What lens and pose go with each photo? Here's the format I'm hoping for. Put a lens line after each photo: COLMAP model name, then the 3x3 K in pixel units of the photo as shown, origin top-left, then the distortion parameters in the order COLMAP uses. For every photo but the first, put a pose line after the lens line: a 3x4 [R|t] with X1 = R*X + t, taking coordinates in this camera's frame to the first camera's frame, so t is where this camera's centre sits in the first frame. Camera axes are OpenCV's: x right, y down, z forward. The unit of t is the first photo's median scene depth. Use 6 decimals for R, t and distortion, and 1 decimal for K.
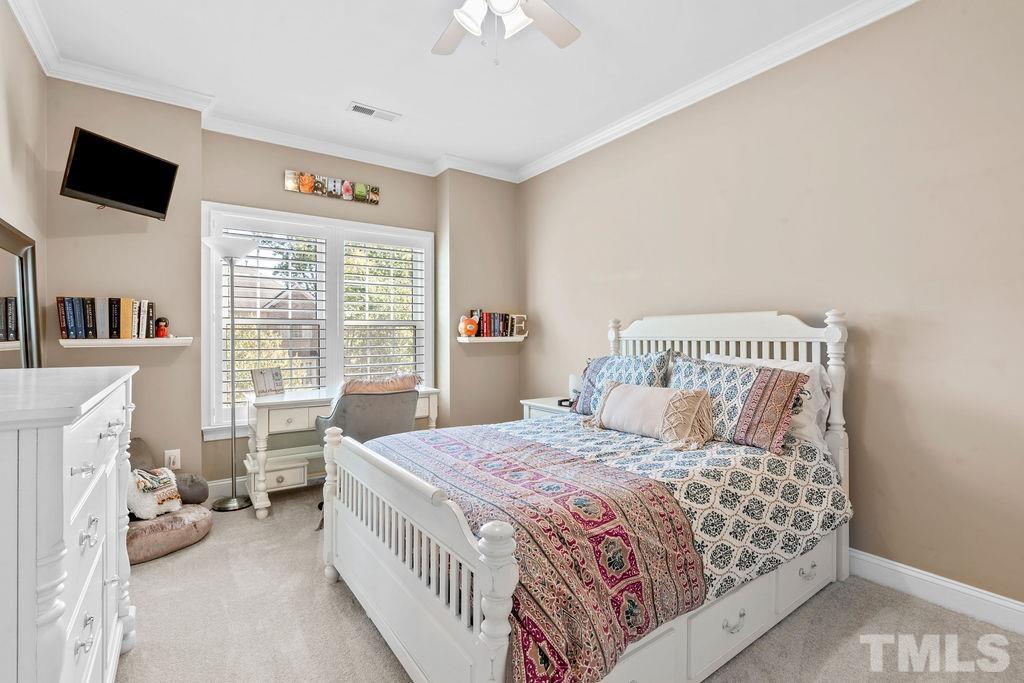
lens RADIAL K [[469.6, 0, 505.3], [0, 469.6, 339.8], [0, 0, 1]] dist [-0.004415, -0.000193]
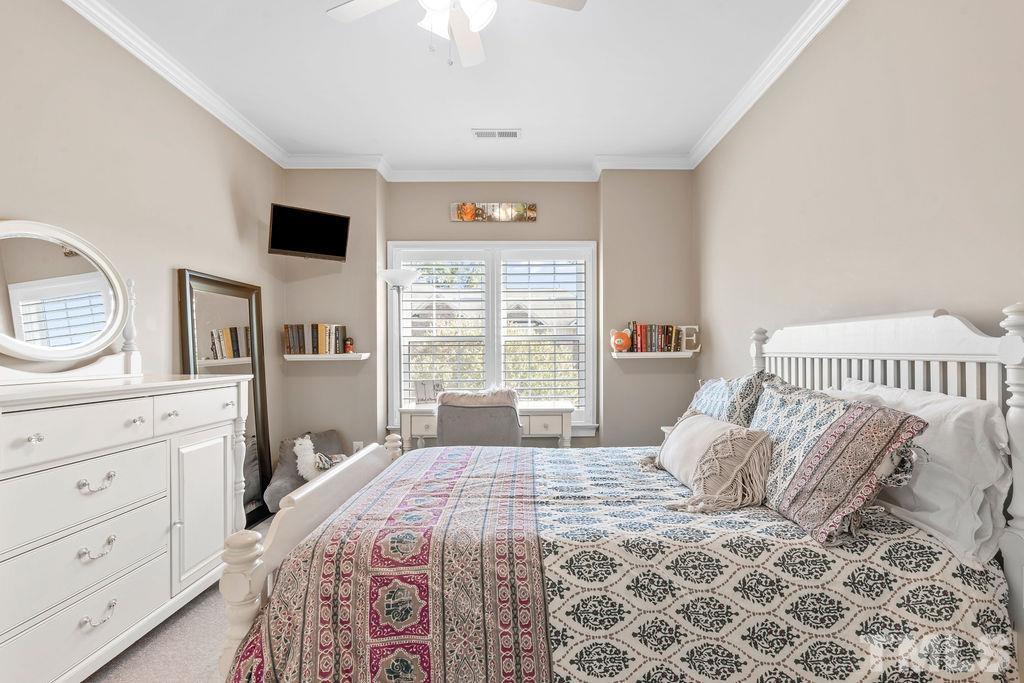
lens RADIAL K [[482.4, 0, 512.7], [0, 482.4, 359.1], [0, 0, 1]] dist [-0.001796, 0.000521]
pose [[0.826766, 0.007605, -0.562495, 0.421159], [-0.001886, 0.999940, 0.010748, -0.003902], [0.562543, -0.007826, 0.826731, 0.174597]]
